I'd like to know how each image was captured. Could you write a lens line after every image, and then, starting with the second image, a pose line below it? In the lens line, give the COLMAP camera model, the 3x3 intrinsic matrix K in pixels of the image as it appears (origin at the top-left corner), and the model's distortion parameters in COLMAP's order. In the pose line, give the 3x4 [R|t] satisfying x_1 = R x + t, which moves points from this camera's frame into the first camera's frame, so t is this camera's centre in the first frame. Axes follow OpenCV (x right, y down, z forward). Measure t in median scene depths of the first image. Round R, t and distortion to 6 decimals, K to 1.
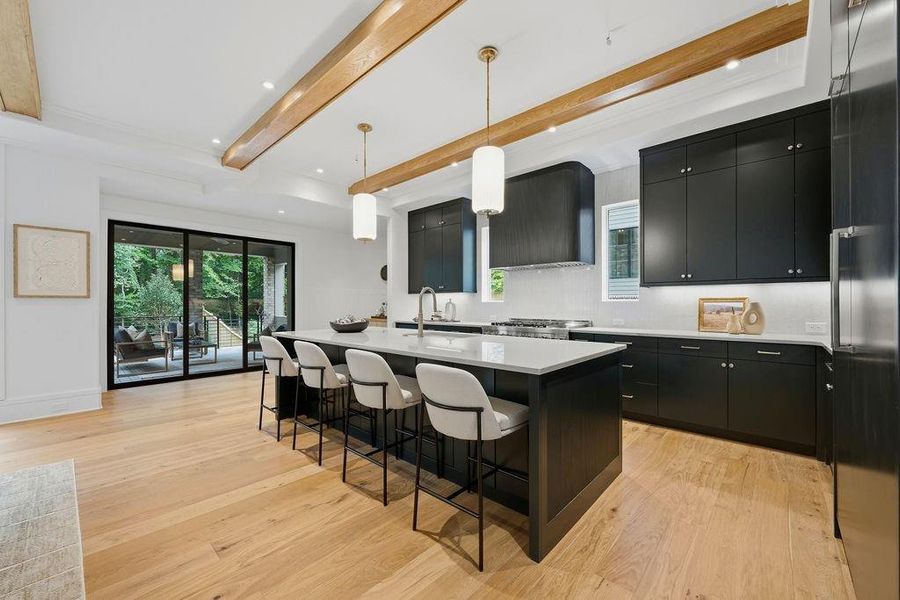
lens RADIAL K [[358.6, 0, 447.5], [0, 358.6, 303.5], [0, 0, 1]] dist [-0.010038, 0.000175]
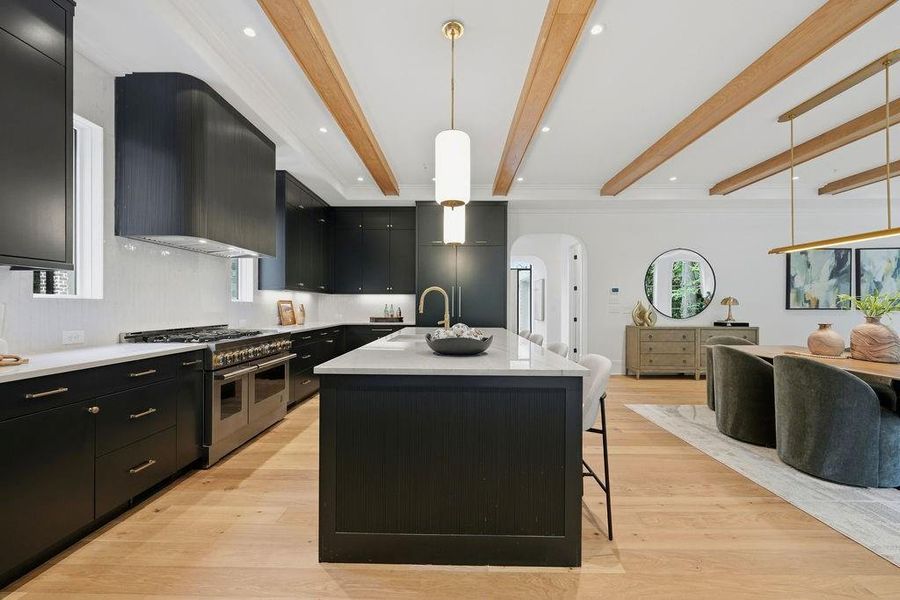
lens RADIAL K [[358.6, 0, 446.9], [0, 358.6, 307.5], [0, 0, 1]] dist [-0.010038, 0.000175]
pose [[-0.656071, -0.014295, 0.754564, -0.714169], [-0.018632, 0.999823, 0.002741, -0.002990], [-0.754469, -0.012261, -0.656221, 1.444521]]
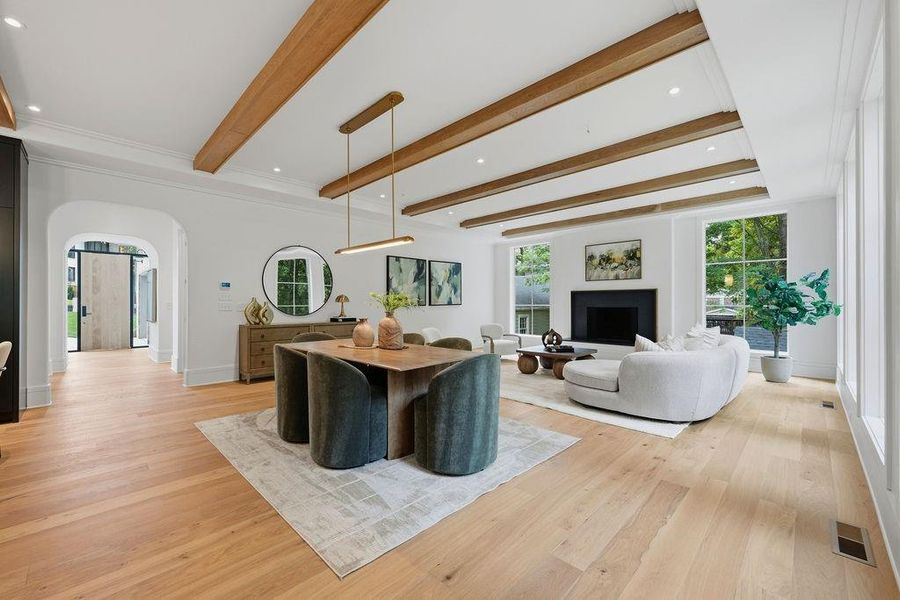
lens RADIAL K [[358.6, 0, 450.1], [0, 358.6, 303.4], [0, 0, 1]] dist [-0.010038, 0.000175]
pose [[-0.999475, -0.009604, 0.030932, -0.934196], [-0.010040, 0.999852, -0.013966, -0.007977], [-0.030793, -0.014269, -0.999424, 1.164140]]
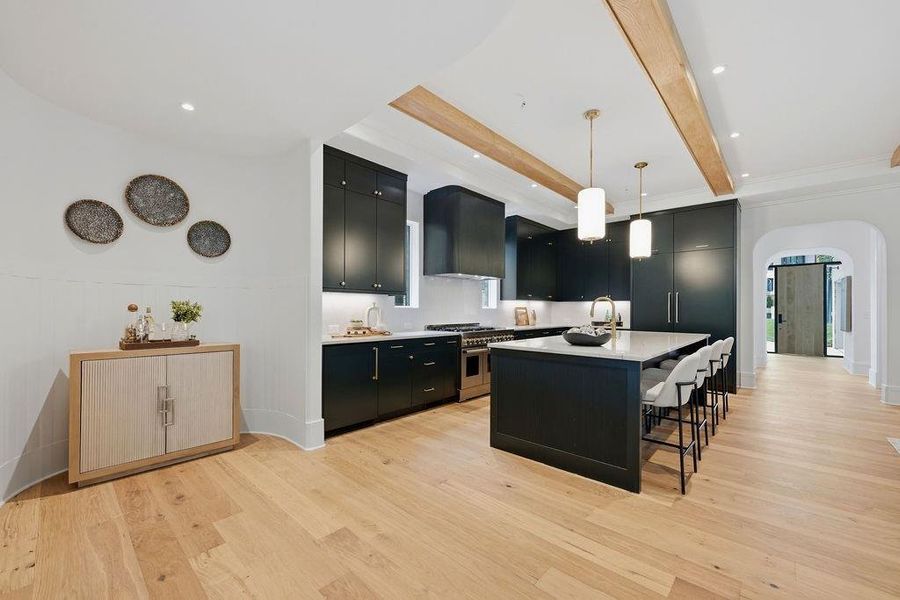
lens RADIAL K [[358.6, 0, 451.5], [0, 358.6, 310.3], [0, 0, 1]] dist [-0.010038, 0.000175]
pose [[0.008196, -0.009945, 0.999917, -1.149288], [-0.017260, 0.999800, 0.010086, -0.012202], [-0.999817, -0.017341, 0.008022, 1.356392]]
